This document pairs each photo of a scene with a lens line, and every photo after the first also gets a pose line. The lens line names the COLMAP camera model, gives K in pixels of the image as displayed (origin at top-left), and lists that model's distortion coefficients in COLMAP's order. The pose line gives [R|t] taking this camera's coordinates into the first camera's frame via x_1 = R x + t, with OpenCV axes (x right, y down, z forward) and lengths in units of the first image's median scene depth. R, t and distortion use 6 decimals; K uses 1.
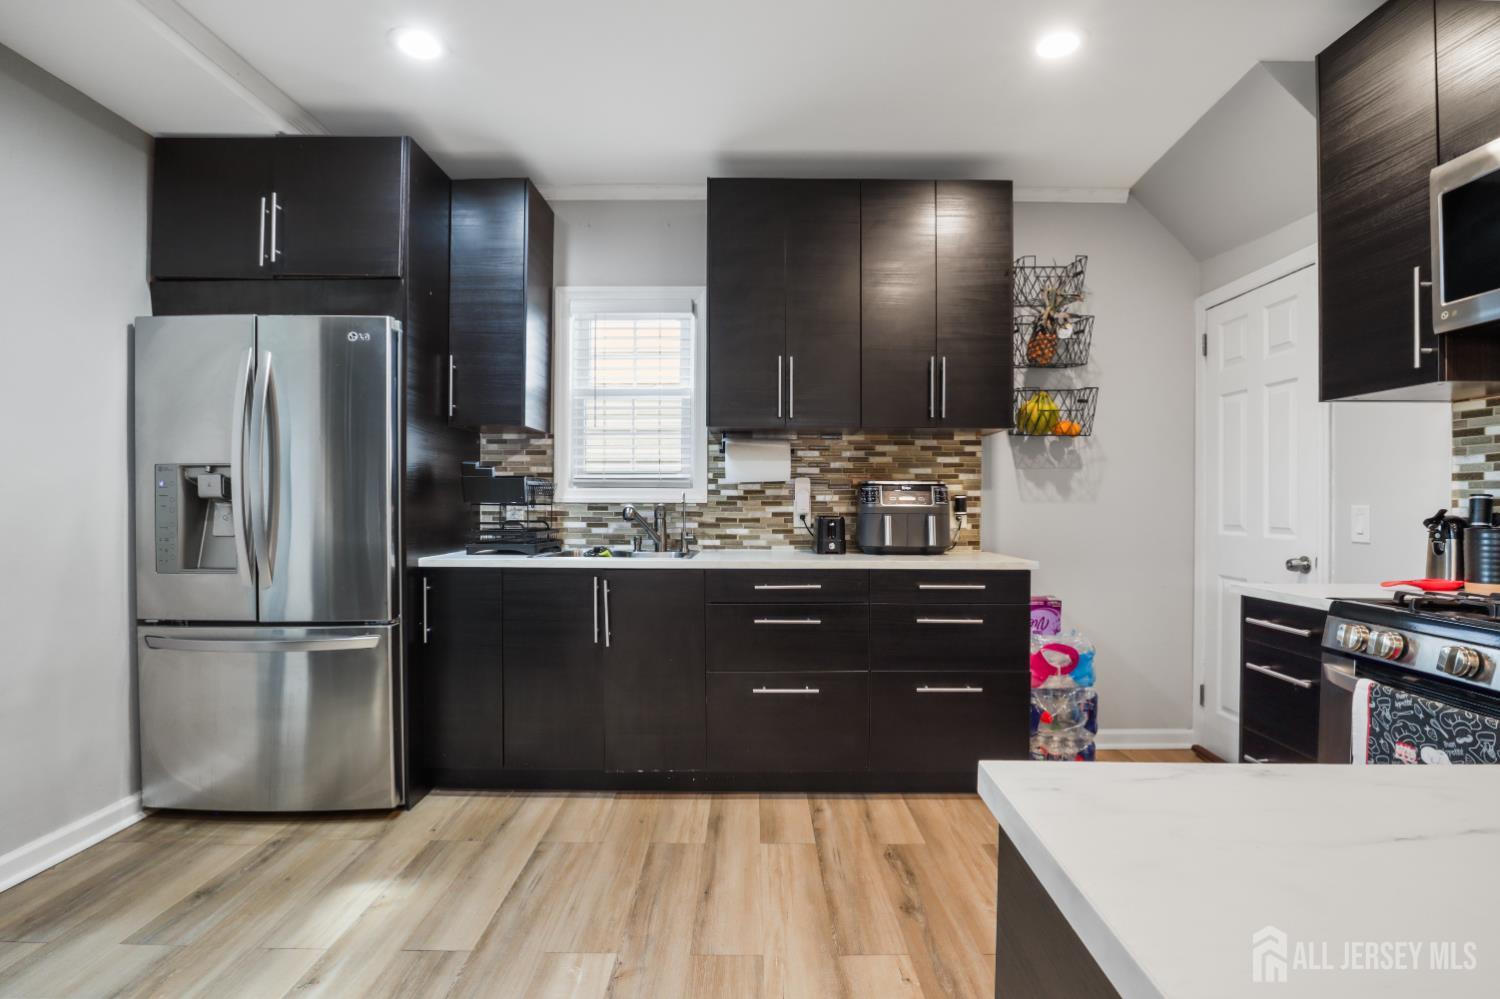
lens RADIAL K [[761.8, 0, 755.3], [0, 761.8, 503.9], [0, 0, 1]] dist [-0.035170, 0.004864]
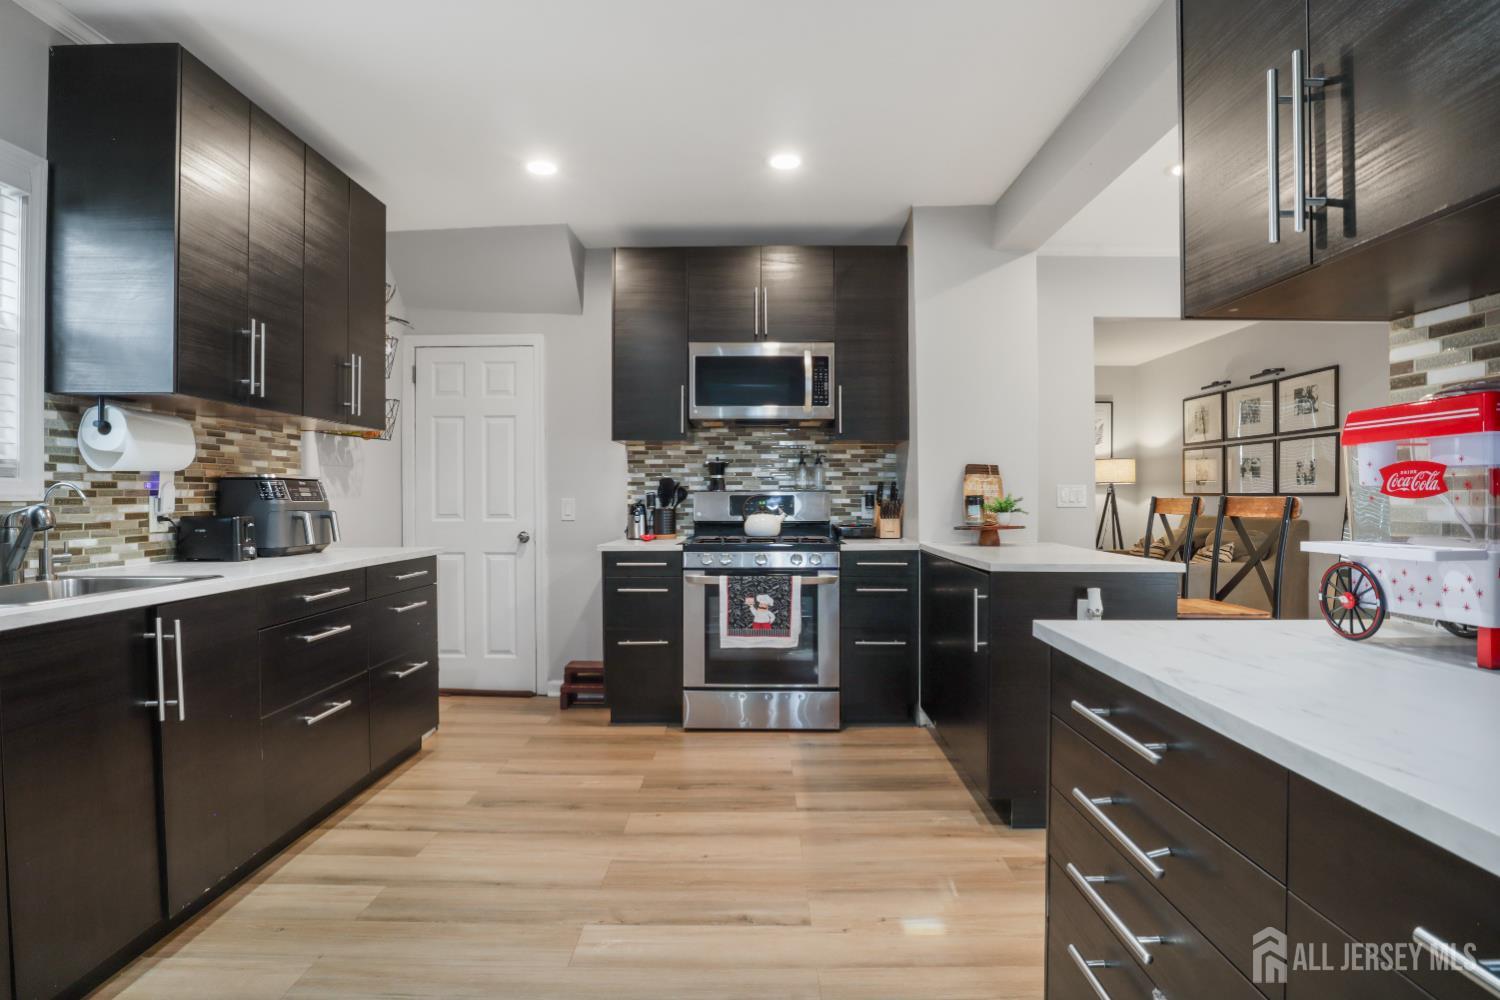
lens RADIAL K [[761.8, 0, 742.5], [0, 761.8, 501.7], [0, 0, 1]] dist [-0.035170, 0.004864]
pose [[0.021469, -0.008910, 0.999730, -0.688770], [0.006025, 0.999943, 0.008783, -0.002777], [-0.999751, 0.005835, 0.021521, 0.420665]]
